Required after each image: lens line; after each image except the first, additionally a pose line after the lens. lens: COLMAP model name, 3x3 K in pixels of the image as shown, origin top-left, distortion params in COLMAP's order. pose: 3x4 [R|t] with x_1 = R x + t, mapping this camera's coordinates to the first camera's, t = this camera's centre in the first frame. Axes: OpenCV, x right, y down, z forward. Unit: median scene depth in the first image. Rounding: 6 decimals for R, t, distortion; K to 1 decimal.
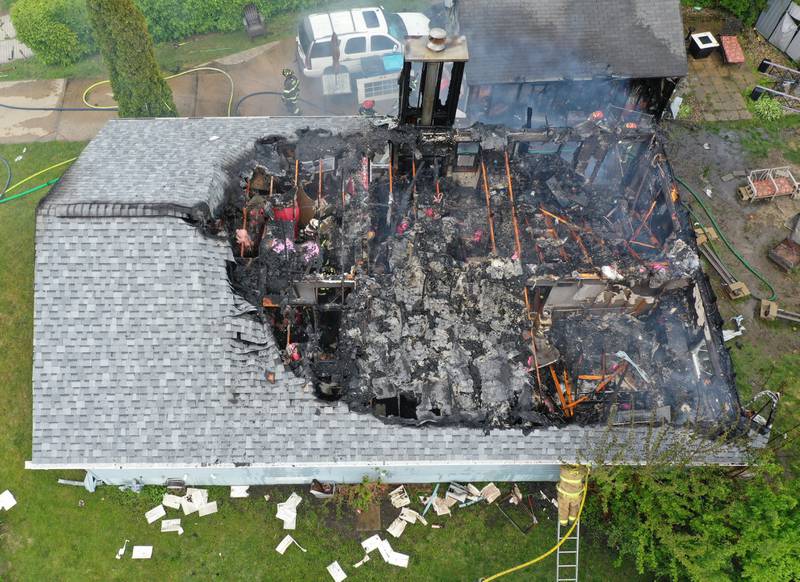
lens RADIAL K [[467.6, 0, 400.0], [0, 467.6, 291.0], [0, 0, 1]] dist [0.003403, 0.002429]
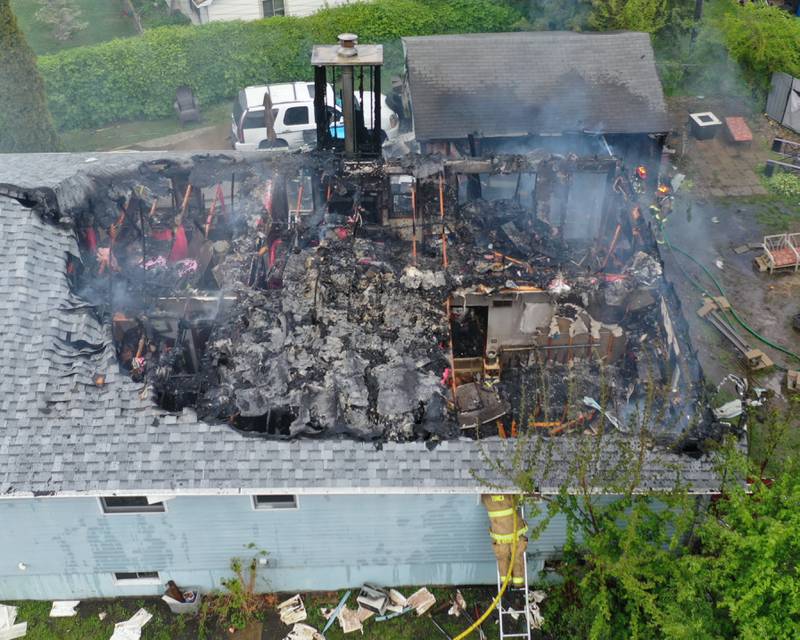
lens RADIAL K [[620.5, 0, 400.0], [0, 620.5, 320.0], [0, 0, 1]] dist [0.001580, 0.003502]
pose [[0.999853, -0.005696, 0.016179, 0.177761], [0.009676, 0.966131, -0.257871, 0.316002], [-0.014163, 0.257989, 0.966044, -0.013985]]
